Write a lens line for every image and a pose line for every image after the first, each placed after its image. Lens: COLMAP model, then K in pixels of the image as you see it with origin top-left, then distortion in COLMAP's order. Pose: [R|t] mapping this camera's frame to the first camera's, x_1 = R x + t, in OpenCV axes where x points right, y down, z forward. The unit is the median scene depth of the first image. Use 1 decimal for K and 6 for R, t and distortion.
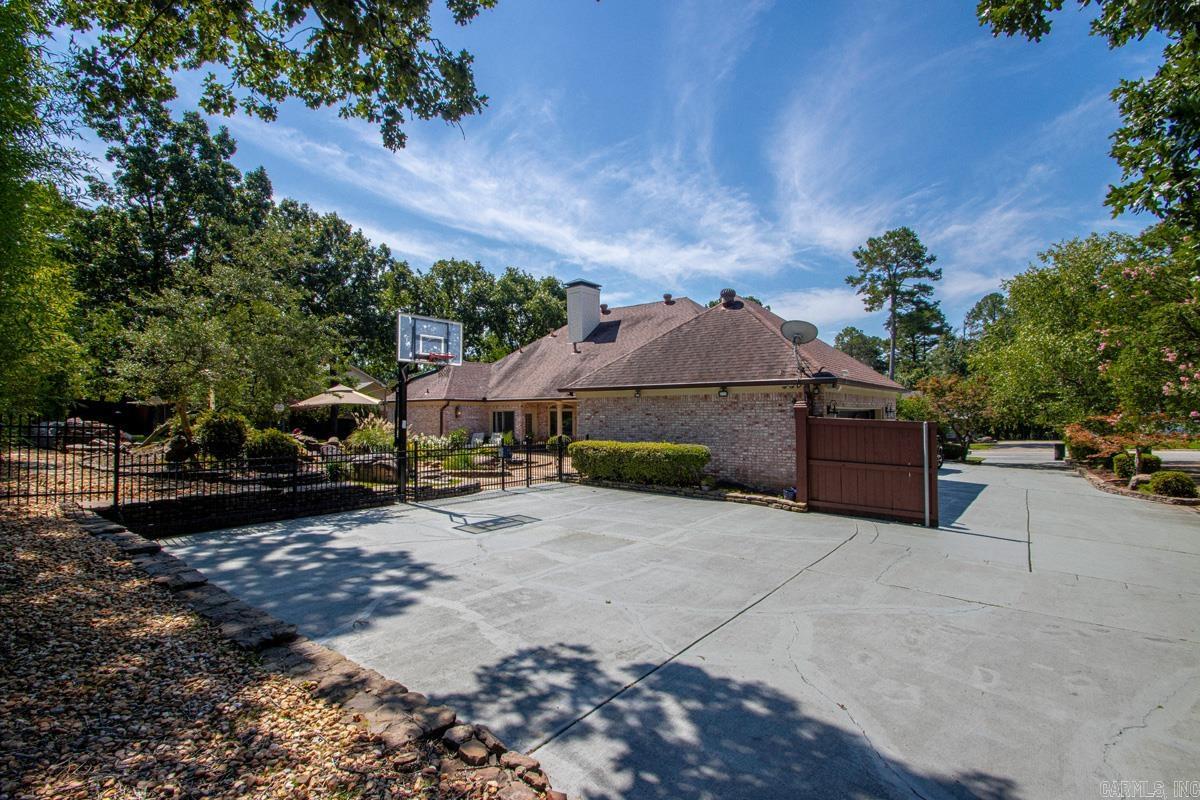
lens RADIAL K [[554.5, 0, 582.7], [0, 554.5, 405.3], [0, 0, 1]] dist [0.010958, -0.017271]
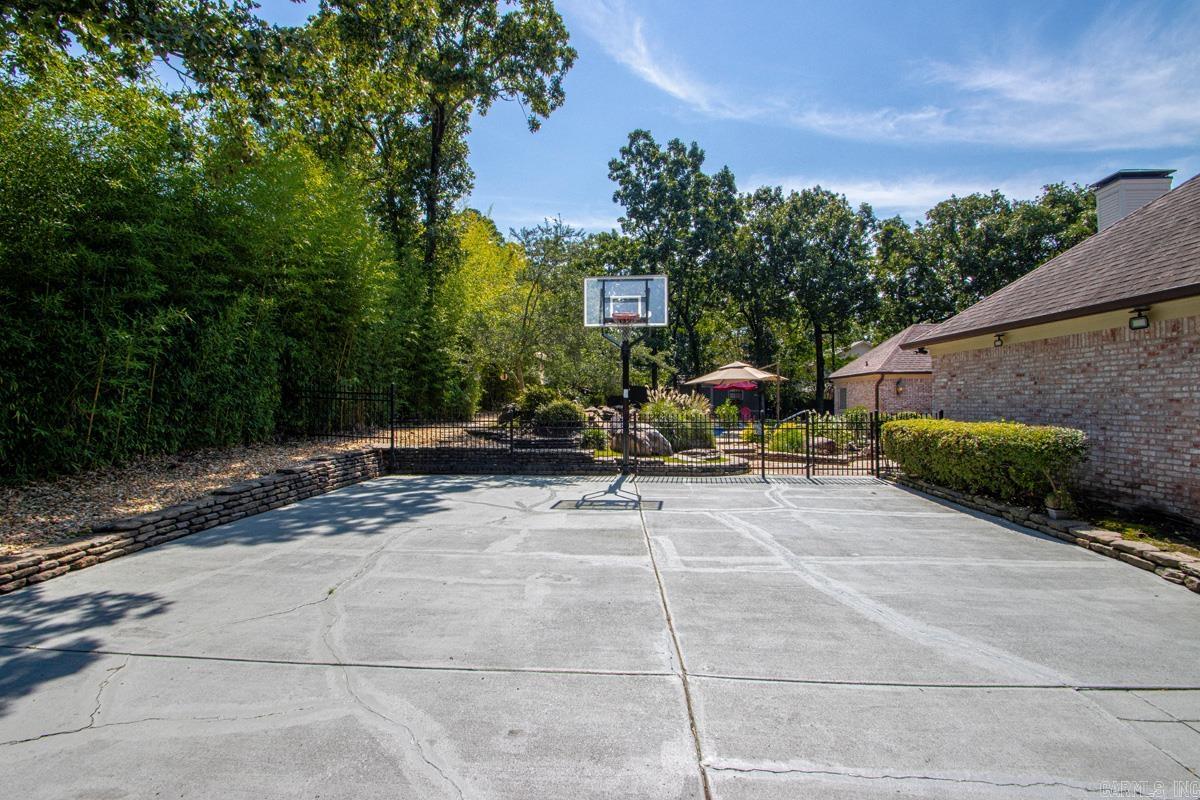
lens RADIAL K [[559.5, 0, 600.0], [0, 559.5, 400.0], [0, 0, 1]] dist [0.017548, -0.016265]
pose [[0.574194, -0.005982, -0.818697, 0.474008], [0.019420, 0.999791, 0.006314, 0.041567], [0.818489, -0.019525, 0.574191, 0.438002]]
